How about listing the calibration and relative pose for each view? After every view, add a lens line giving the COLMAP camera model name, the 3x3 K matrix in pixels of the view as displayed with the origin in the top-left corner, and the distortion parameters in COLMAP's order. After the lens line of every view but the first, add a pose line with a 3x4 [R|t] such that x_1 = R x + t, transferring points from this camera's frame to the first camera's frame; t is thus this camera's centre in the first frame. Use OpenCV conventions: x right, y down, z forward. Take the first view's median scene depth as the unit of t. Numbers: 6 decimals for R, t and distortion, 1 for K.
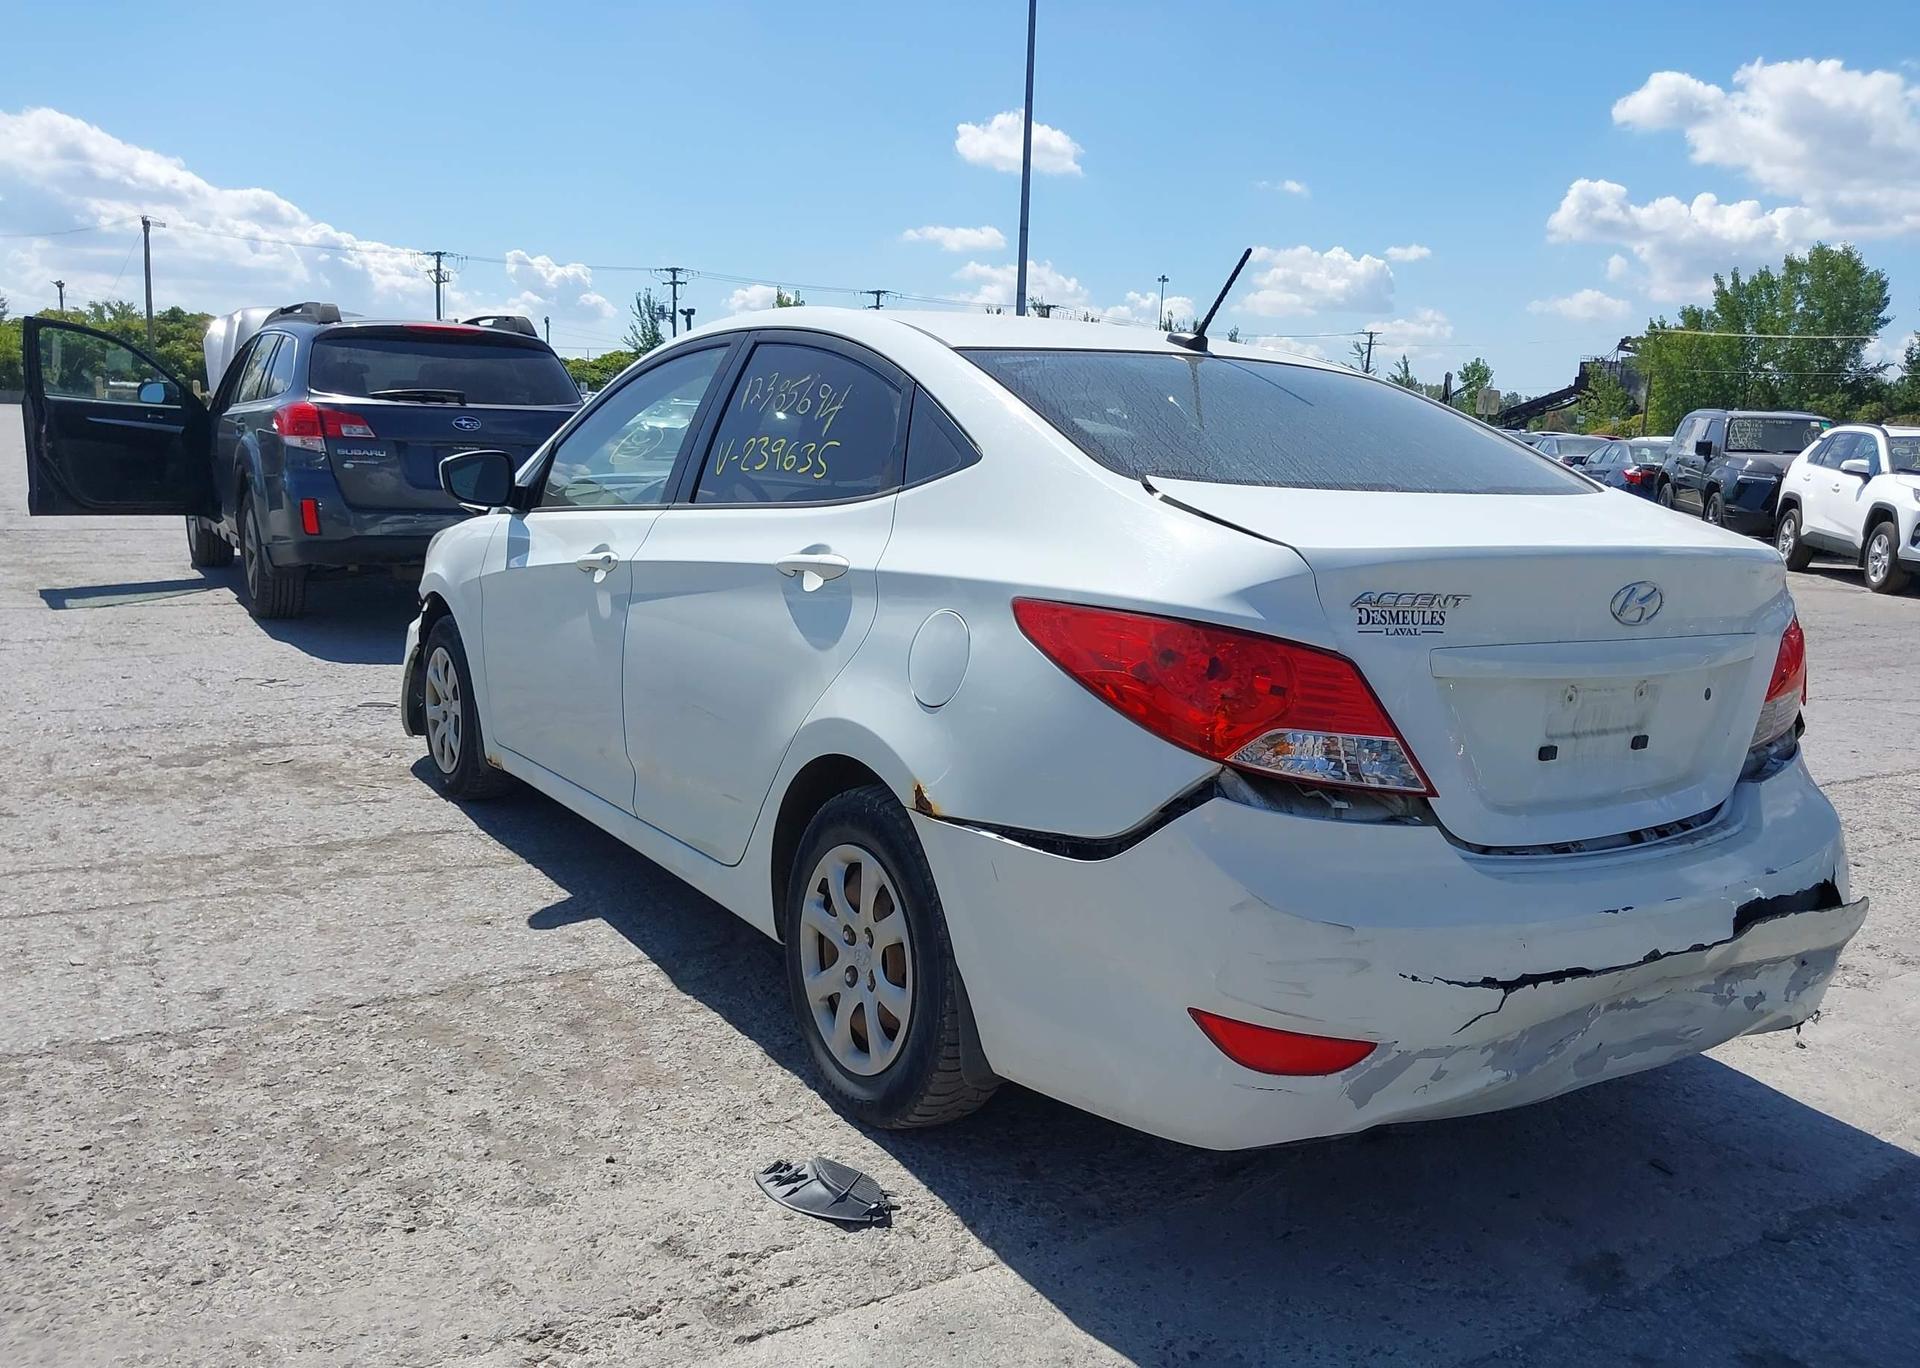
lens RADIAL K [[1511.6, 0, 973.4], [0, 1511.6, 683.6], [0, 0, 1]] dist [0.025133, -0.041262]
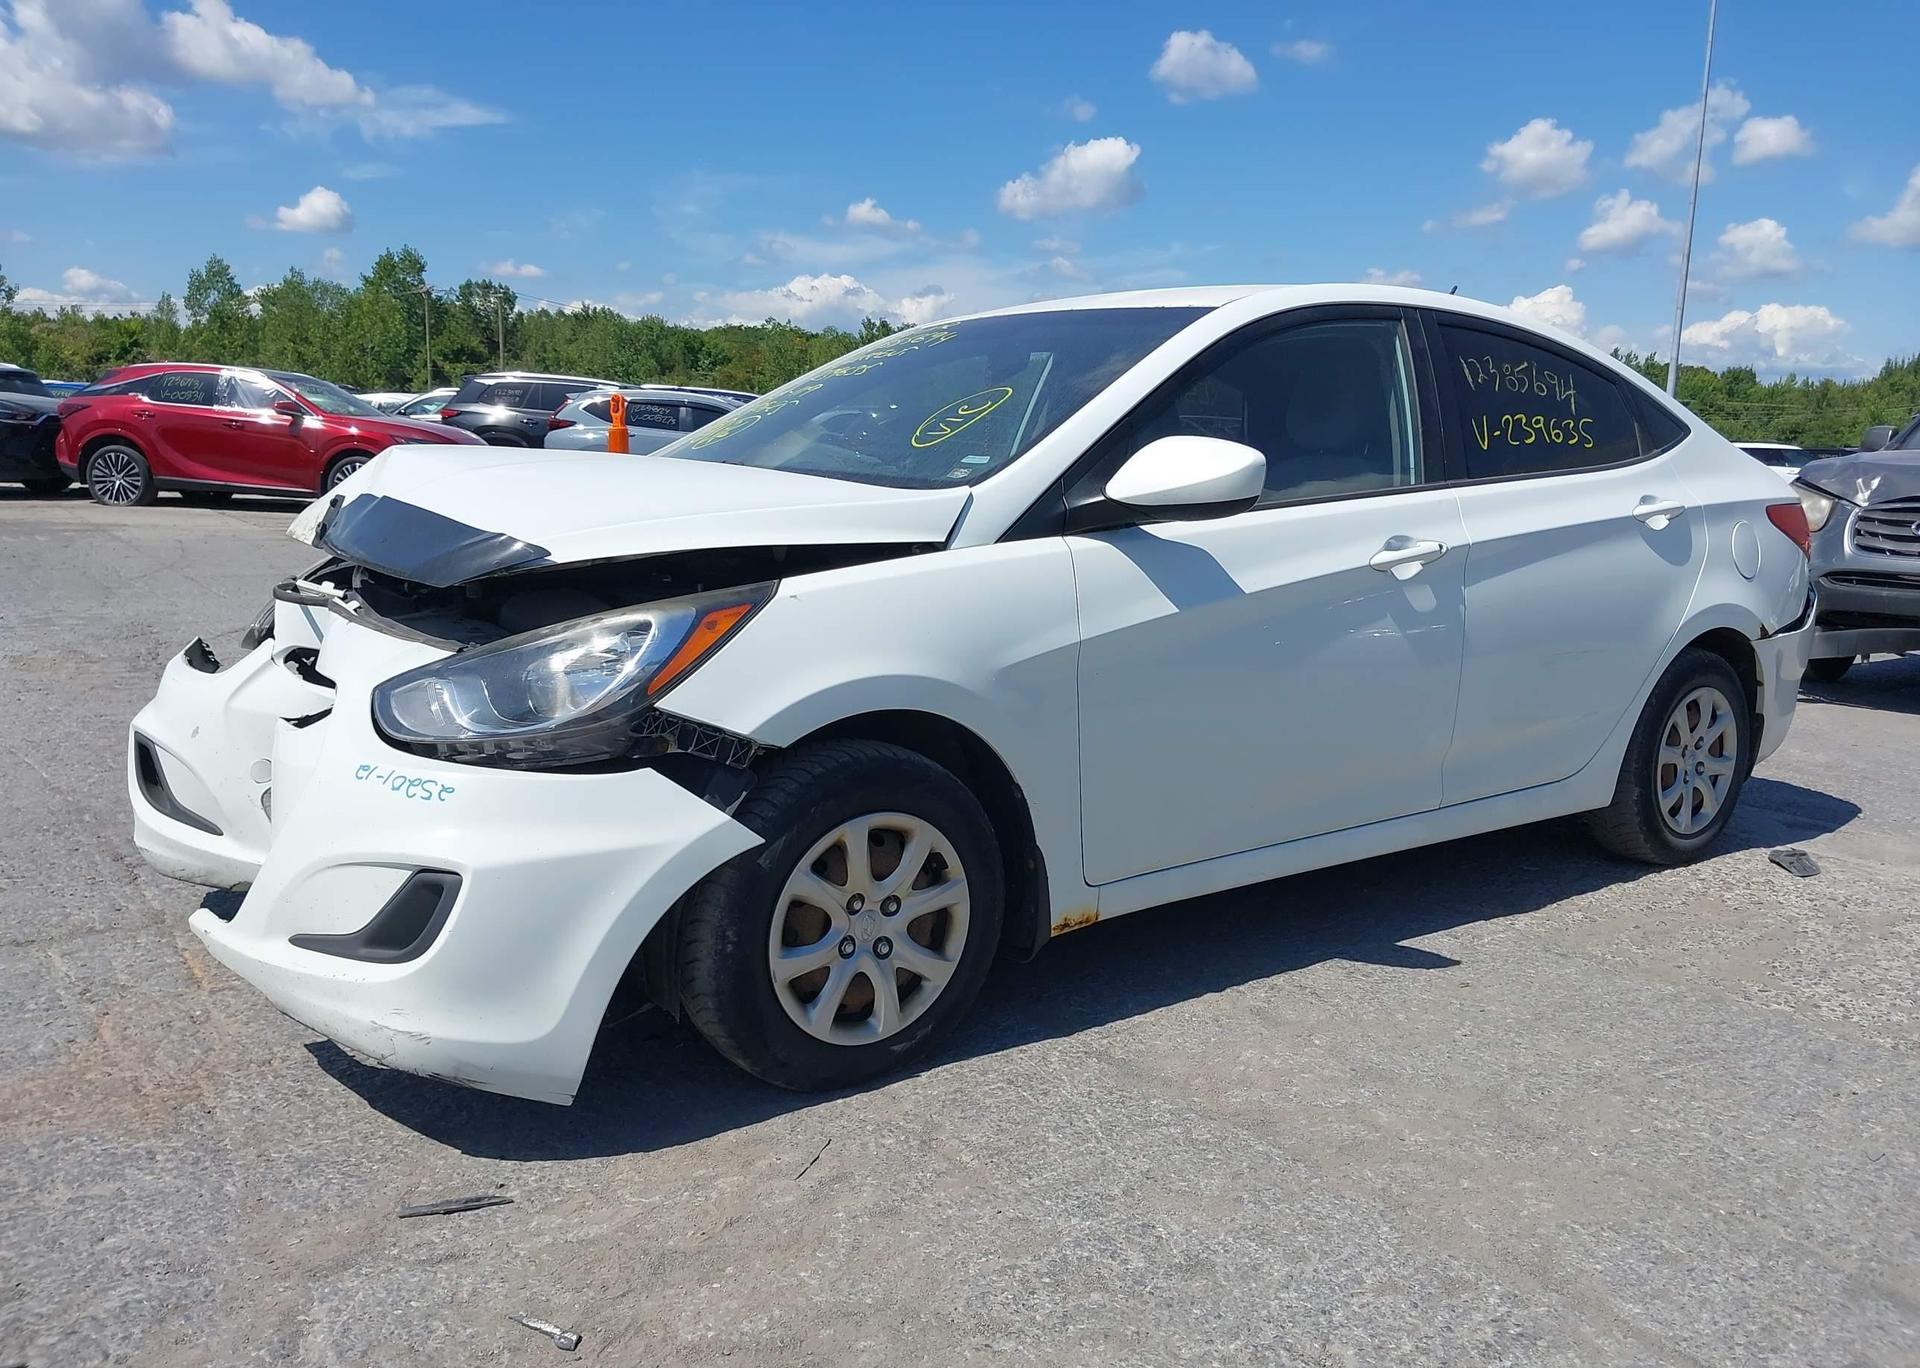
lens RADIAL K [[1511.6, 0, 973.4], [0, 1511.6, 683.6], [0, 0, 1]] dist [0.025133, -0.041262]
pose [[-0.051760, -0.201451, 0.978130, -1.460057], [0.130994, 0.969611, 0.206628, -0.293798], [-0.990031, 0.138824, -0.023798, 1.672507]]
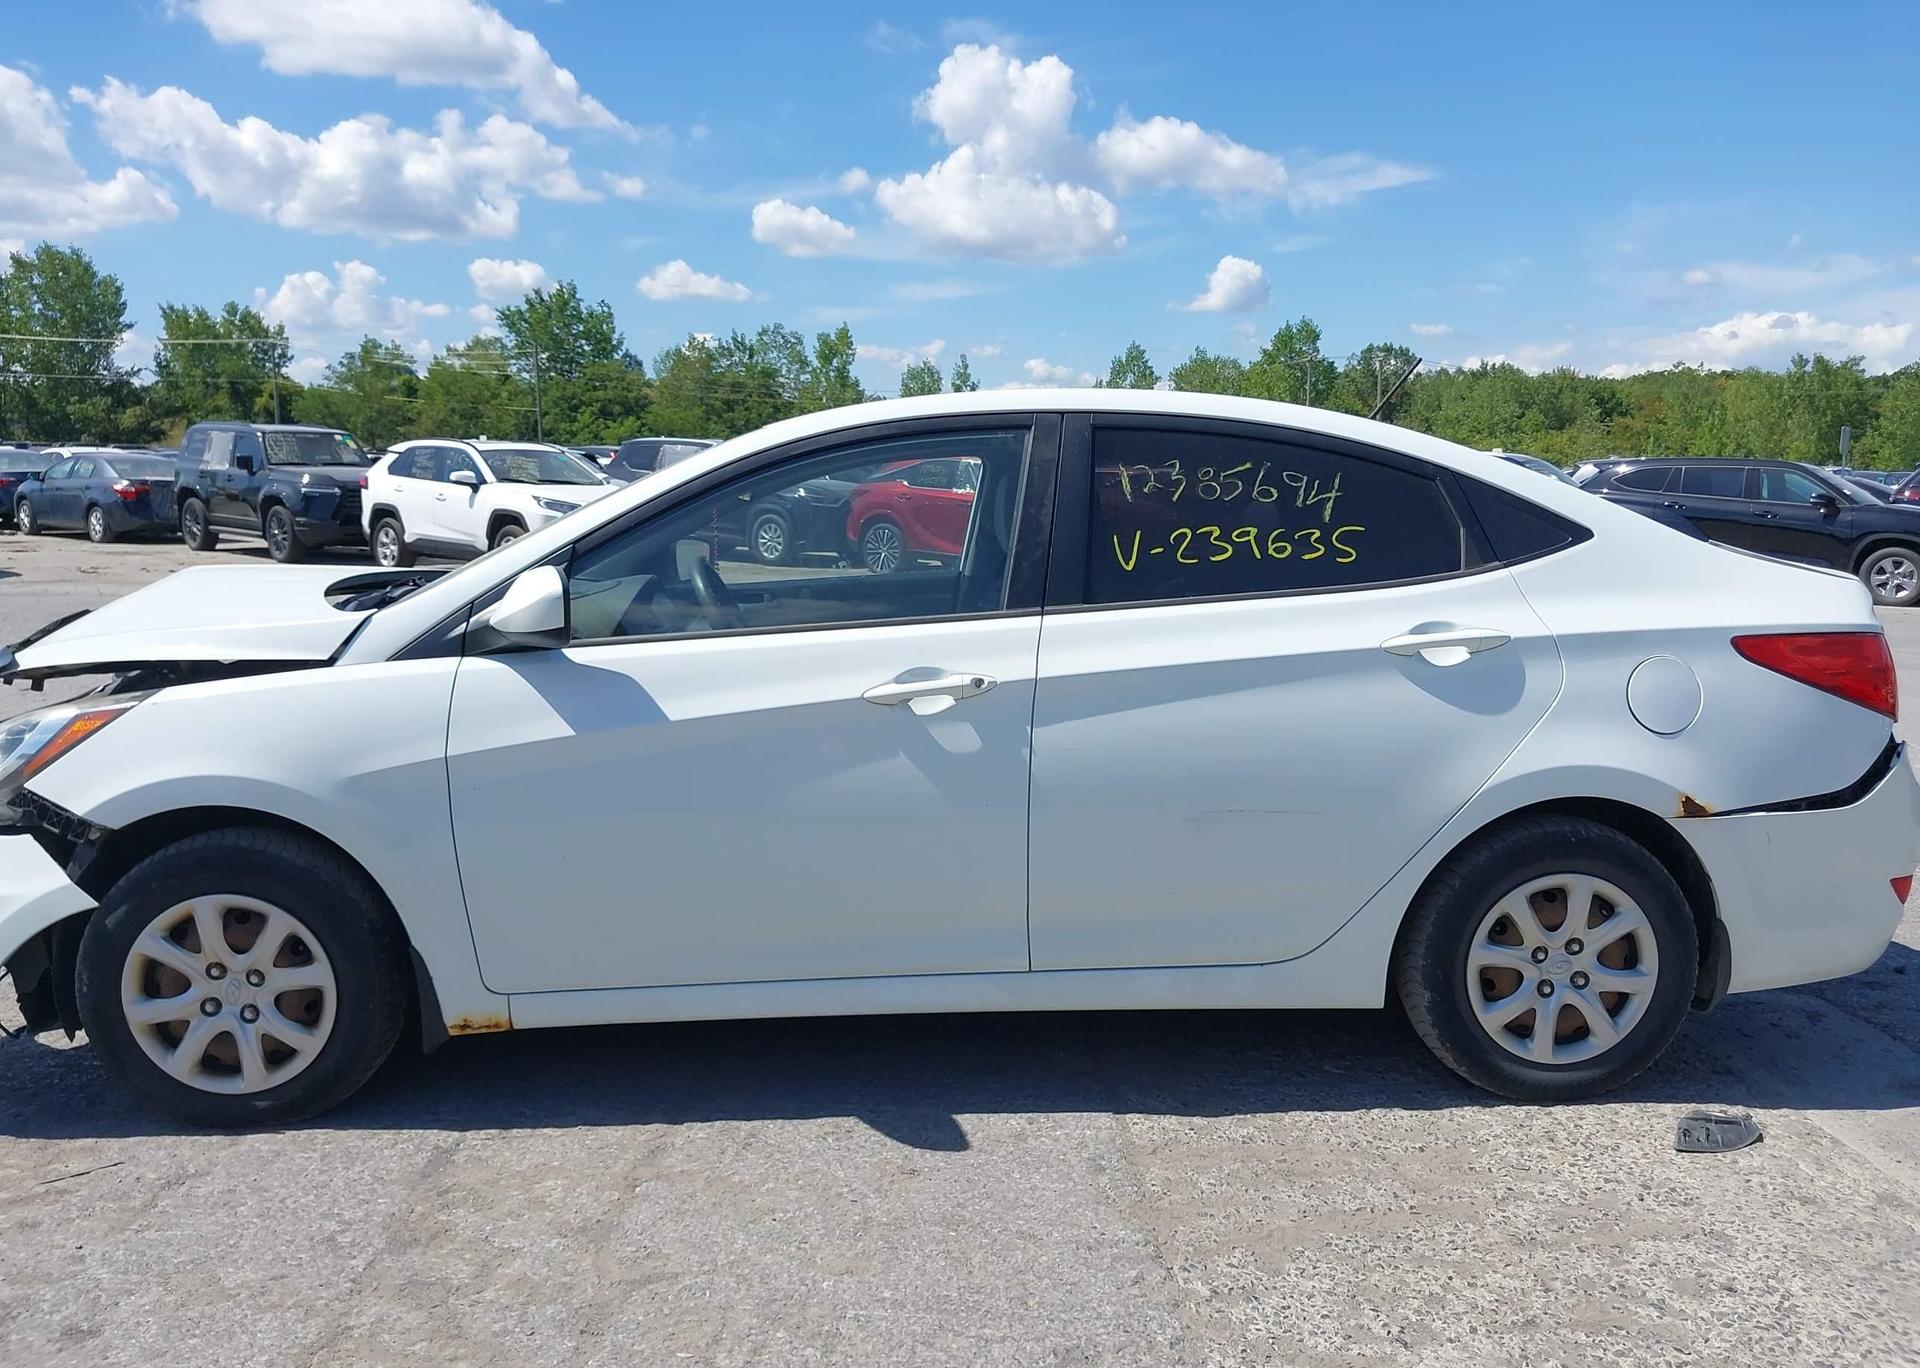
lens RADIAL K [[1511.6, 0, 973.4], [0, 1511.6, 683.6], [0, 0, 1]] dist [0.025133, -0.041262]
pose [[0.496336, -0.152736, 0.854589, -1.209628], [0.153574, 0.984324, 0.086728, -0.195919], [-0.854439, 0.088196, 0.512012, 0.734651]]
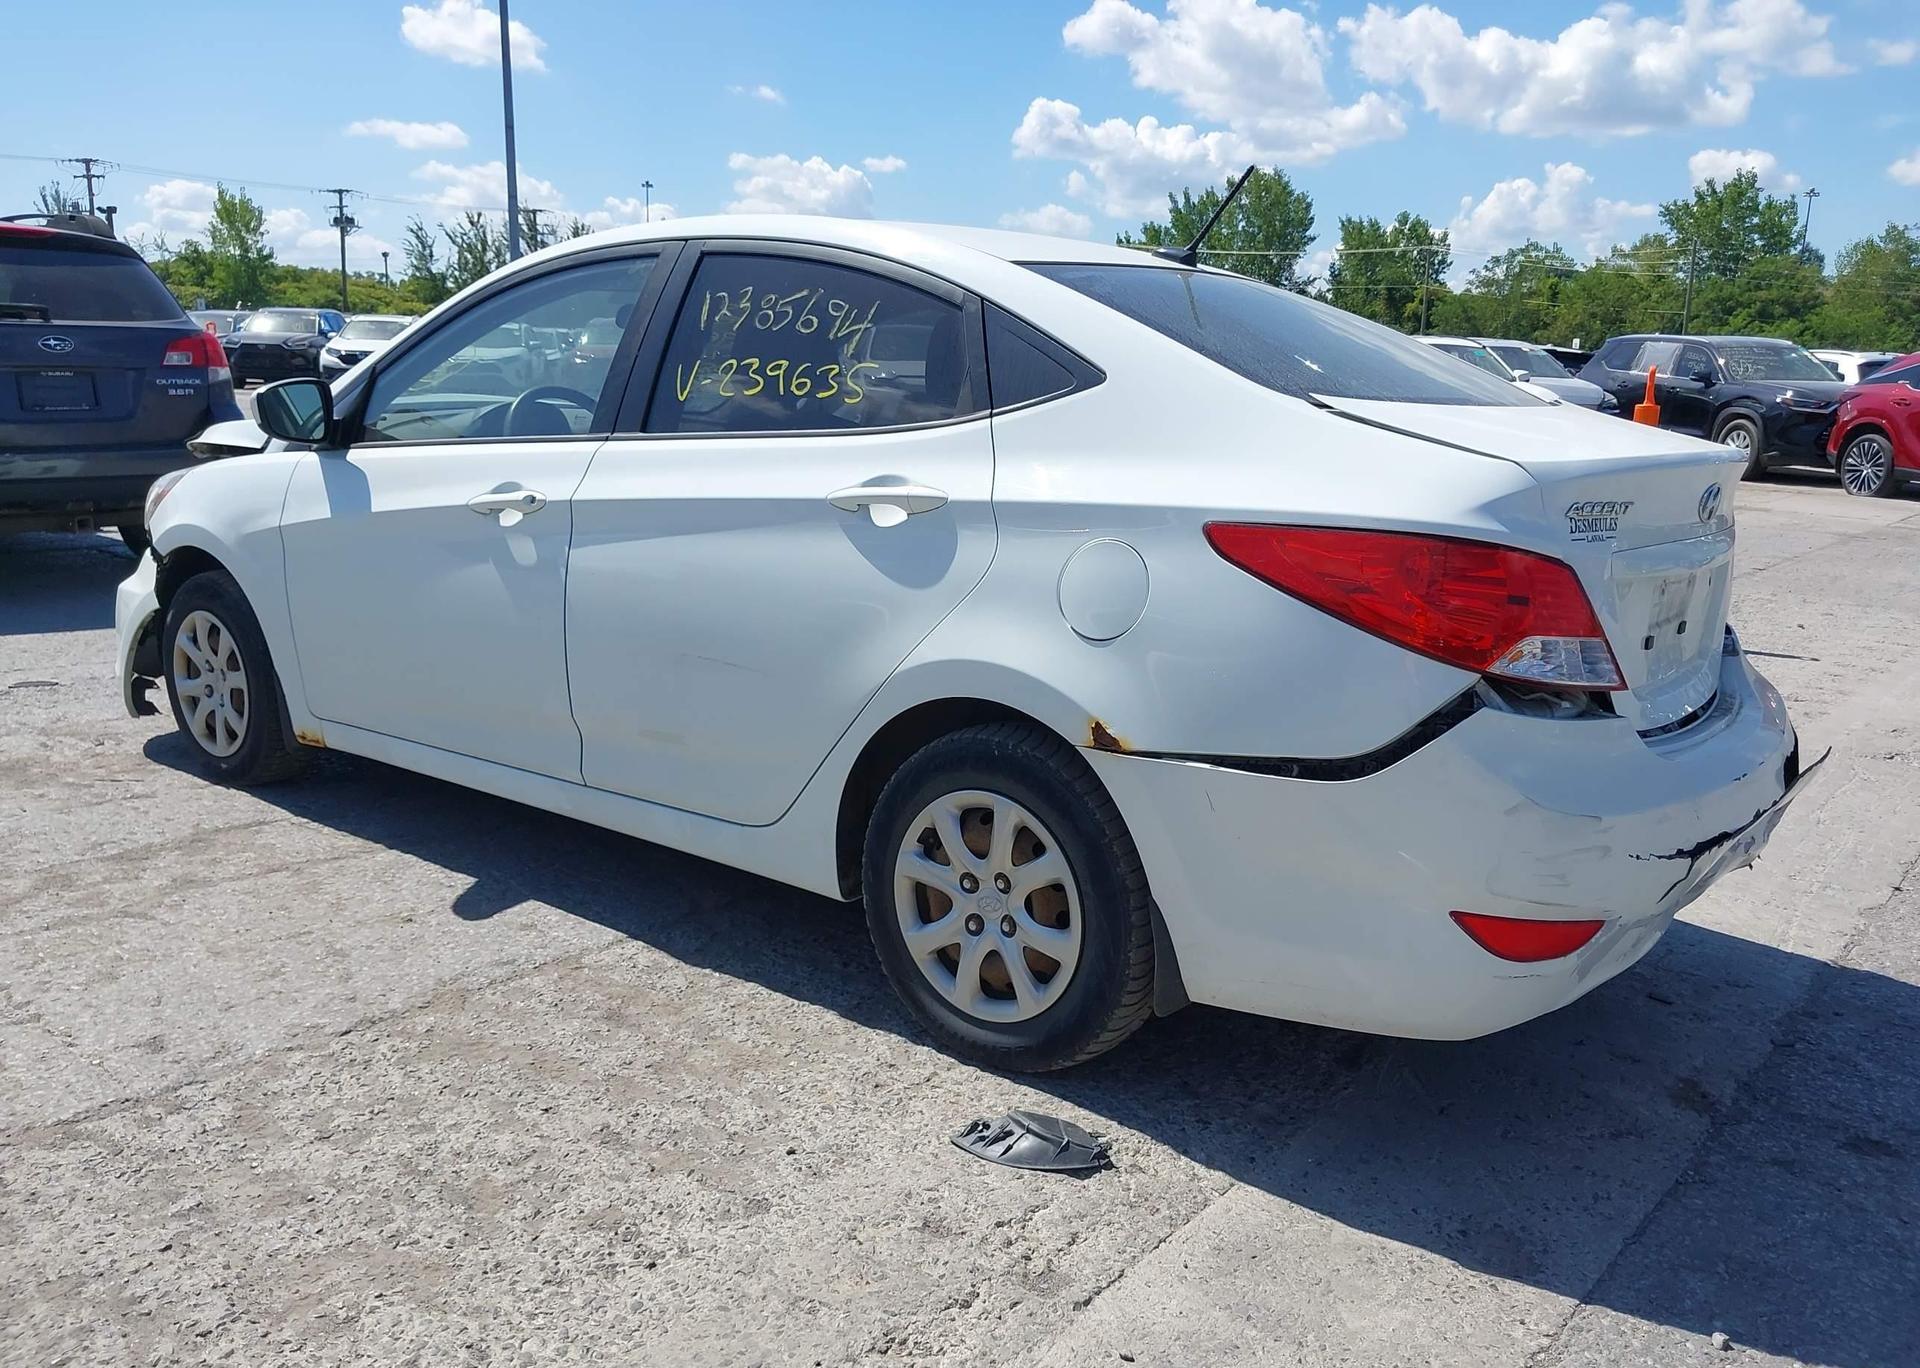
lens RADIAL K [[1511.6, 0, 973.4], [0, 1511.6, 683.6], [0, 0, 1]] dist [0.025133, -0.041262]
pose [[0.947784, -0.078101, 0.309202, -0.354984], [0.060649, 0.995997, 0.065670, -0.021832], [-0.313093, -0.043488, 0.948726, 0.089317]]
